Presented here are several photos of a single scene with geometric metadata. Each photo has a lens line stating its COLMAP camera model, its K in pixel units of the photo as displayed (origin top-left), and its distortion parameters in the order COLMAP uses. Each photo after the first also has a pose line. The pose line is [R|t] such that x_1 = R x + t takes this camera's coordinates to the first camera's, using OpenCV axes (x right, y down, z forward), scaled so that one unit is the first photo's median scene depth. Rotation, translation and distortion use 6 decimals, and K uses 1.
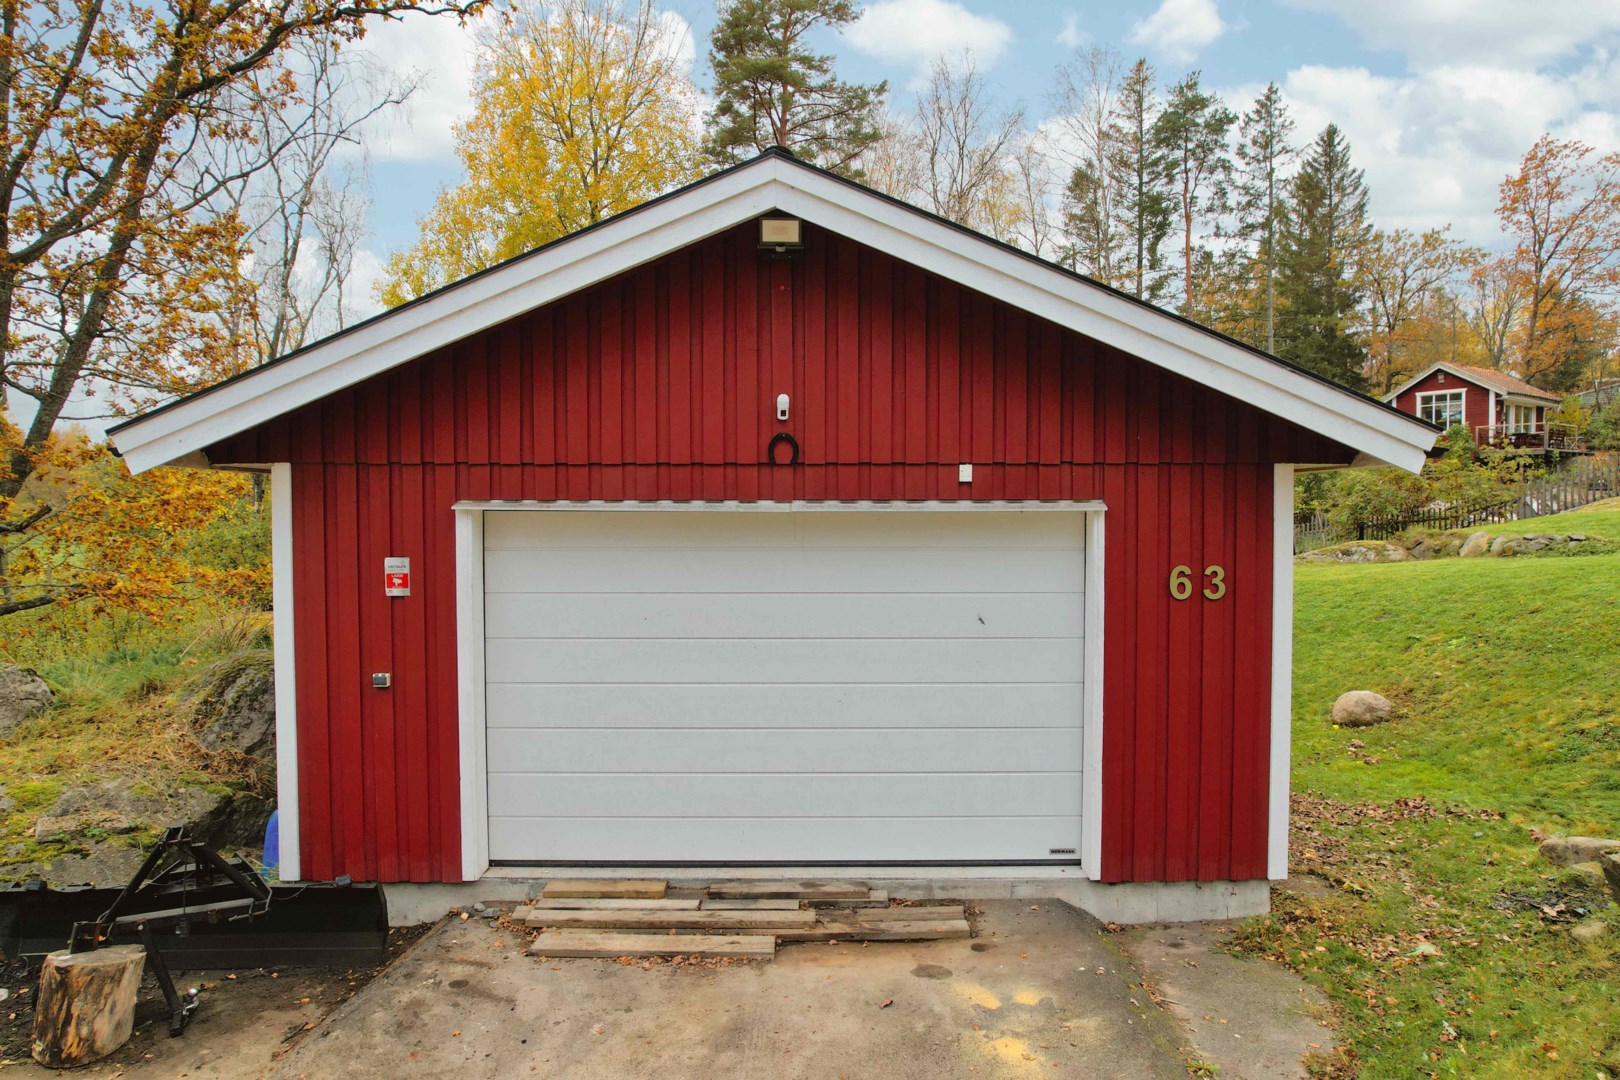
lens RADIAL K [[1036.0, 0, 795.6], [0, 1036.0, 524.3], [0, 0, 1]] dist [-0.056834, 0.044204]
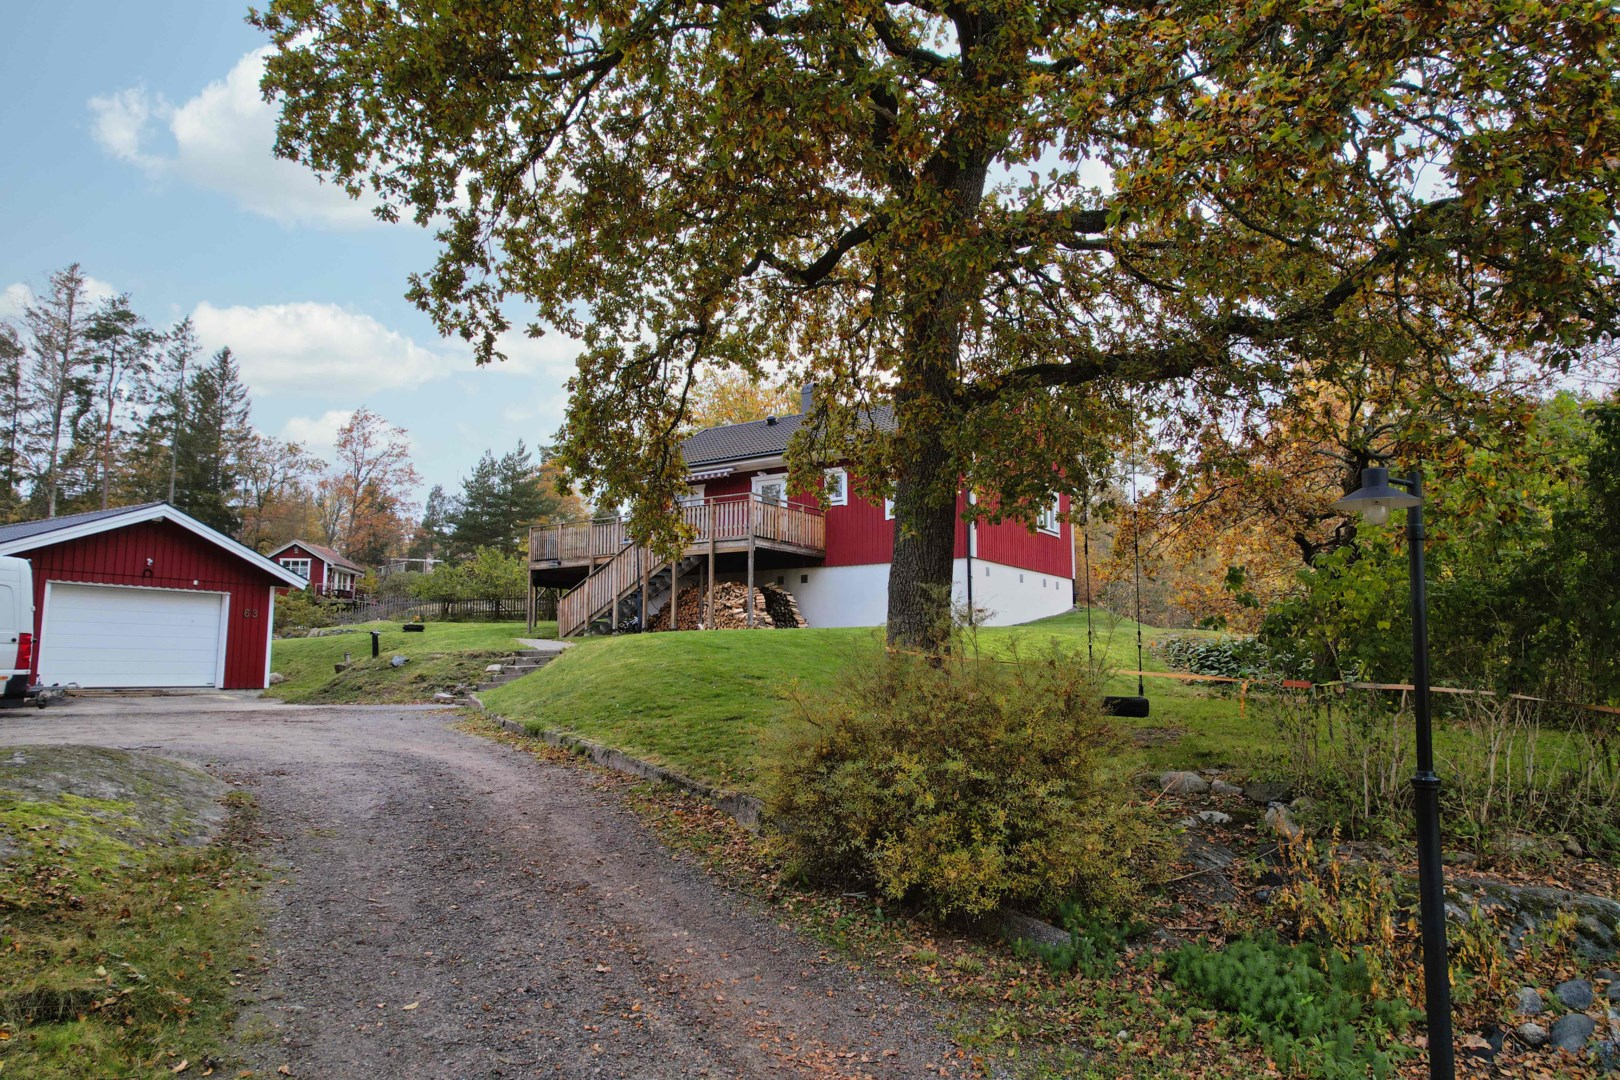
lens RADIAL K [[1036.0, 0, 813.7], [0, 1036.0, 529.6], [0, 0, 1]] dist [-0.056834, 0.044204]
pose [[0.505078, 0.107593, 0.856341, -0.231310], [0.017561, 0.990713, -0.134833, 0.036467], [-0.862895, 0.083139, 0.498497, -0.346125]]
